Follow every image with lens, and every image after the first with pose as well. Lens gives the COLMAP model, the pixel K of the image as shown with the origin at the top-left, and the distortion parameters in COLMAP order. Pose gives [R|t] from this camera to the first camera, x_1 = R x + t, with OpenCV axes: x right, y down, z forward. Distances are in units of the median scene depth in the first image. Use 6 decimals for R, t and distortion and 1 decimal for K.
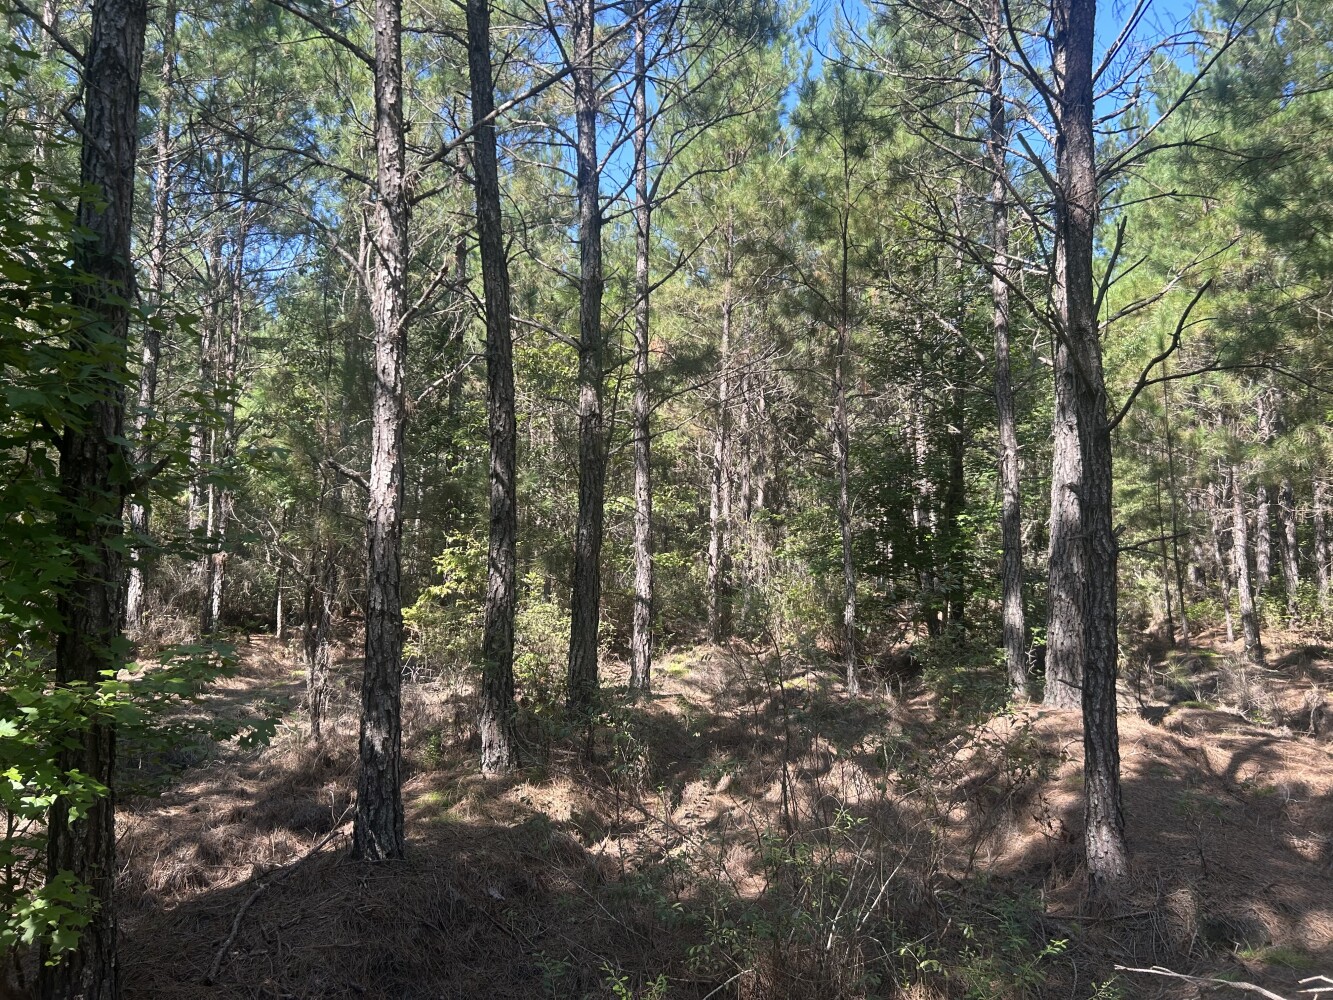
lens RADIAL K [[989.0, 0, 666.5], [0, 989.0, 500.0], [0, 0, 1]] dist [0.030292, -0.051758]
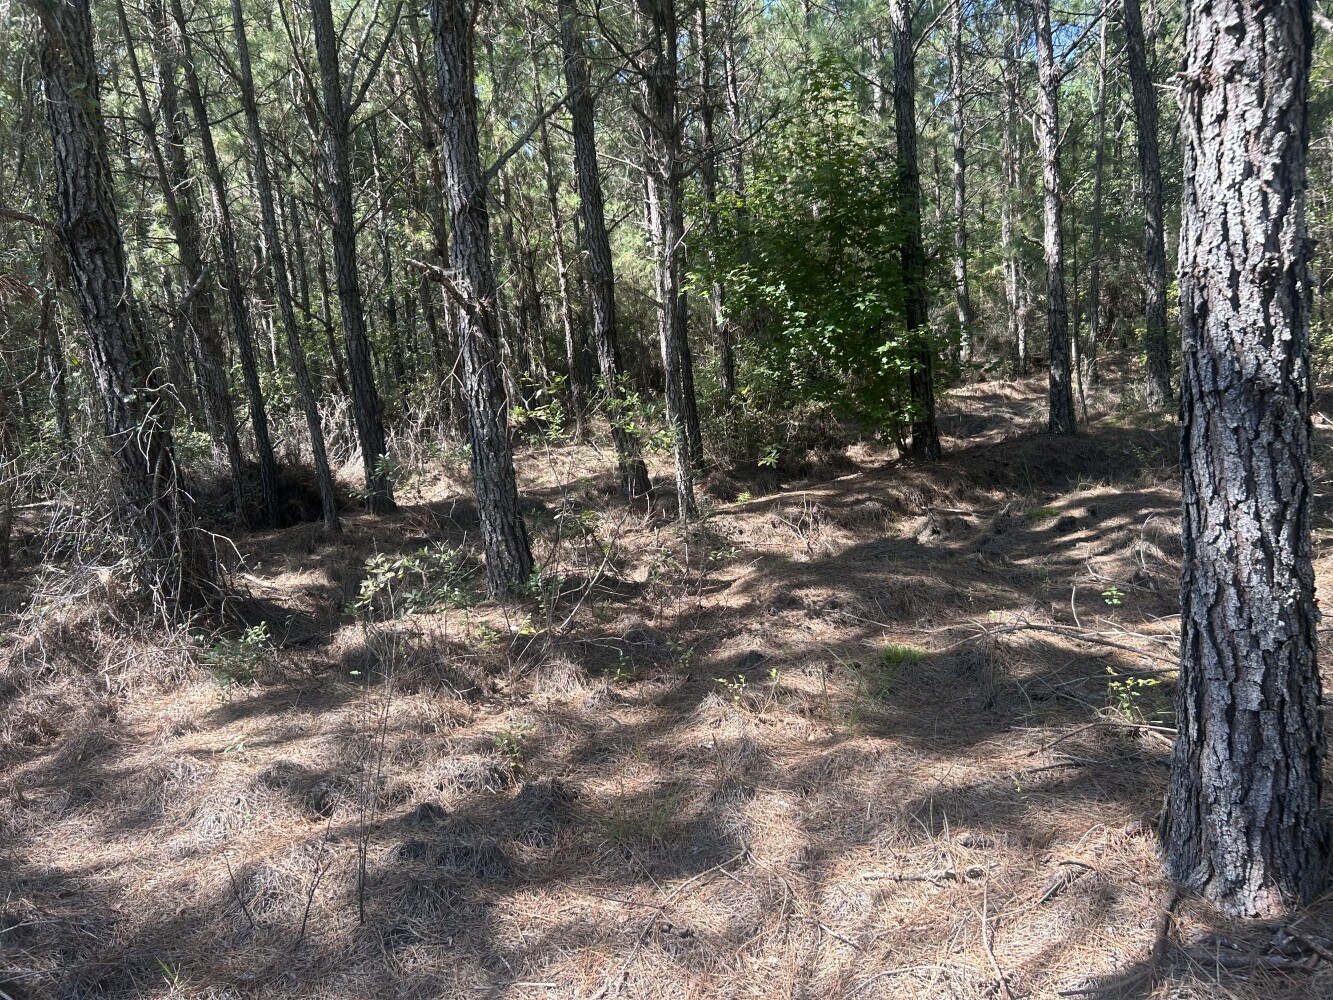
lens RADIAL K [[1009.5, 0, 666.5], [0, 1009.5, 500.0], [0, 0, 1]] dist [-0.004168, -0.003412]
pose [[0.696675, 0.021276, -0.717071, 0.587740], [0.140516, 0.976151, 0.165482, 0.040652], [0.703491, -0.216047, 0.677071, -0.921486]]
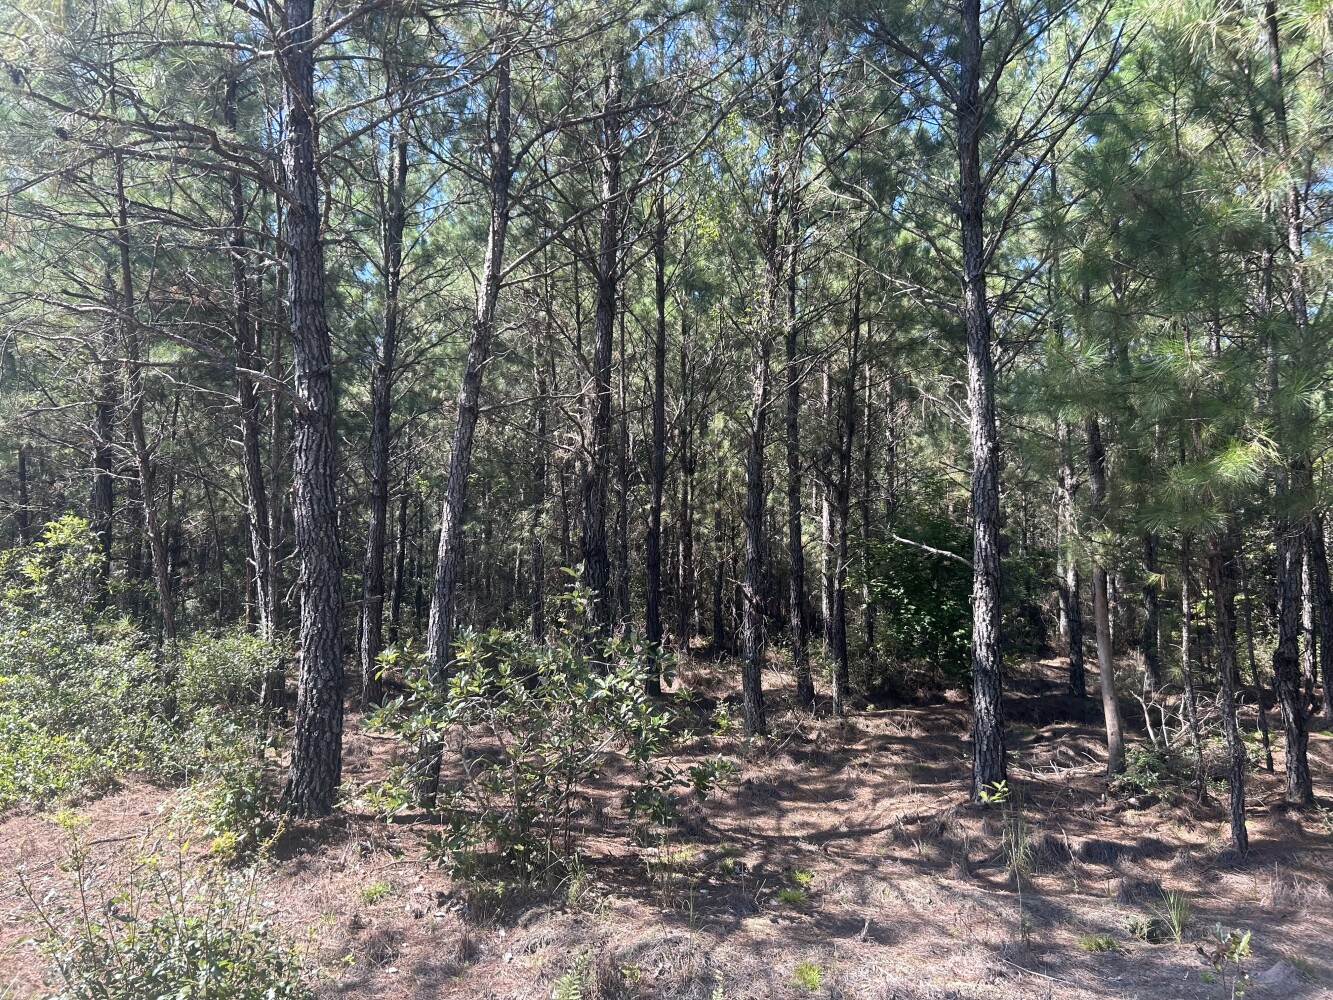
lens RADIAL K [[1001.6, 0, 666.5], [0, 1001.6, 500.0], [0, 0, 1]] dist [0.092595, -0.000434]
pose [[0.588487, -0.083077, -0.804227, 1.565996], [0.044527, 0.996527, -0.070360, -0.097018], [0.807280, 0.005596, 0.590142, -1.942209]]
